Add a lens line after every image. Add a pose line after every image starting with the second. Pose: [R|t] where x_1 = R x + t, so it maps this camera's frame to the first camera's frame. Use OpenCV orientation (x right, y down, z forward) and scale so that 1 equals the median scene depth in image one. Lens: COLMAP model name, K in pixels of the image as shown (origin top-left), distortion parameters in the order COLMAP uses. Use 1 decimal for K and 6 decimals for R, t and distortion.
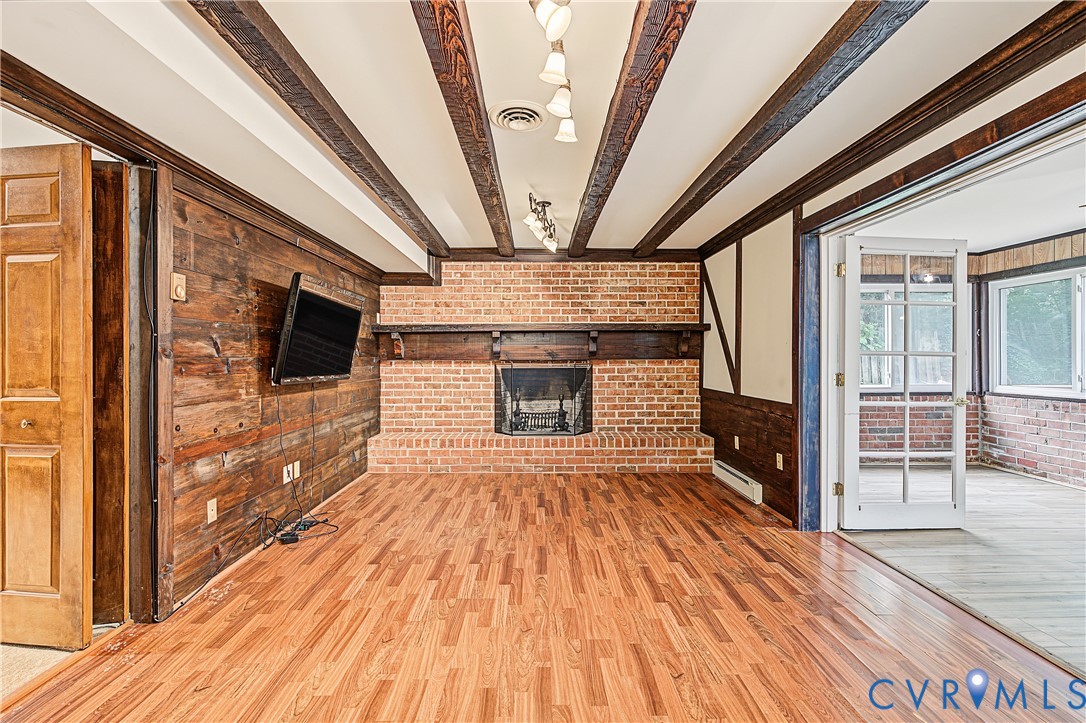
lens RADIAL K [[496.3, 0, 550.4], [0, 496.3, 360.3], [0, 0, 1]] dist [-0.004109, 0.000462]
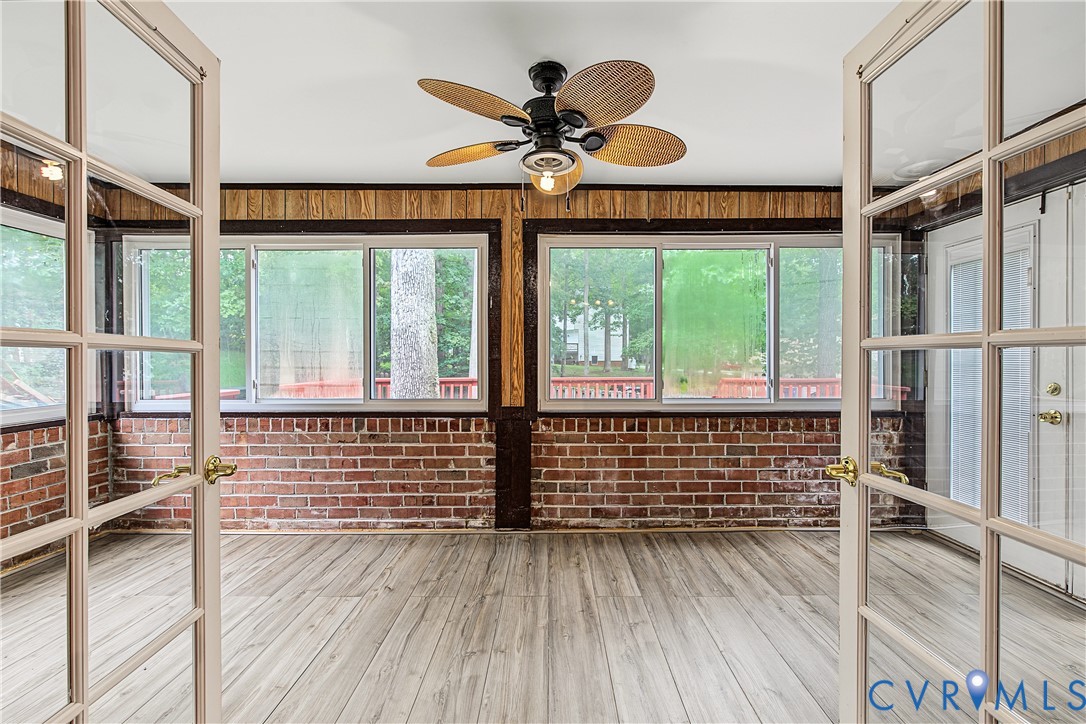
lens RADIAL K [[496.3, 0, 548.3], [0, 496.3, 360.2], [0, 0, 1]] dist [-0.004109, 0.000462]
pose [[0.030848, -0.004795, 0.999513, 0.228588], [0.002630, 0.999985, 0.004716, -0.001934], [-0.999521, 0.002483, 0.030860, 0.363706]]
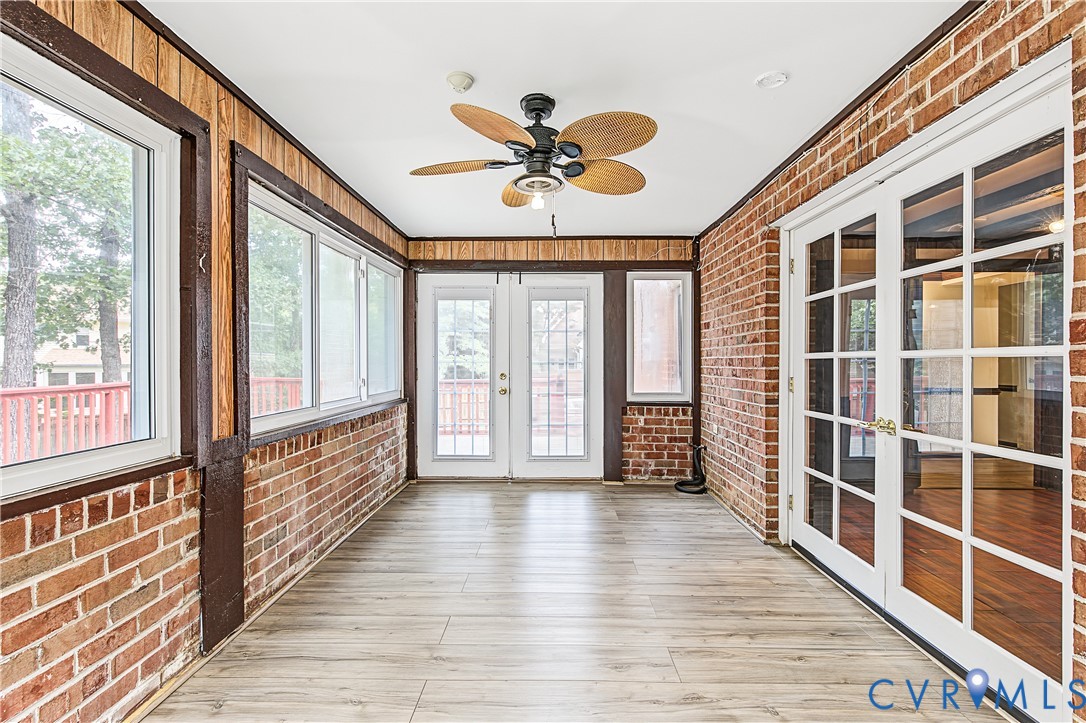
lens RADIAL K [[496.3, 0, 547.0], [0, 496.3, 365.0], [0, 0, 1]] dist [-0.004109, 0.000462]
pose [[-0.998711, -0.000385, 0.050754, 0.512781], [0.000280, 0.999914, 0.013098, -0.002622], [-0.050755, 0.013095, -0.998625, 0.711299]]
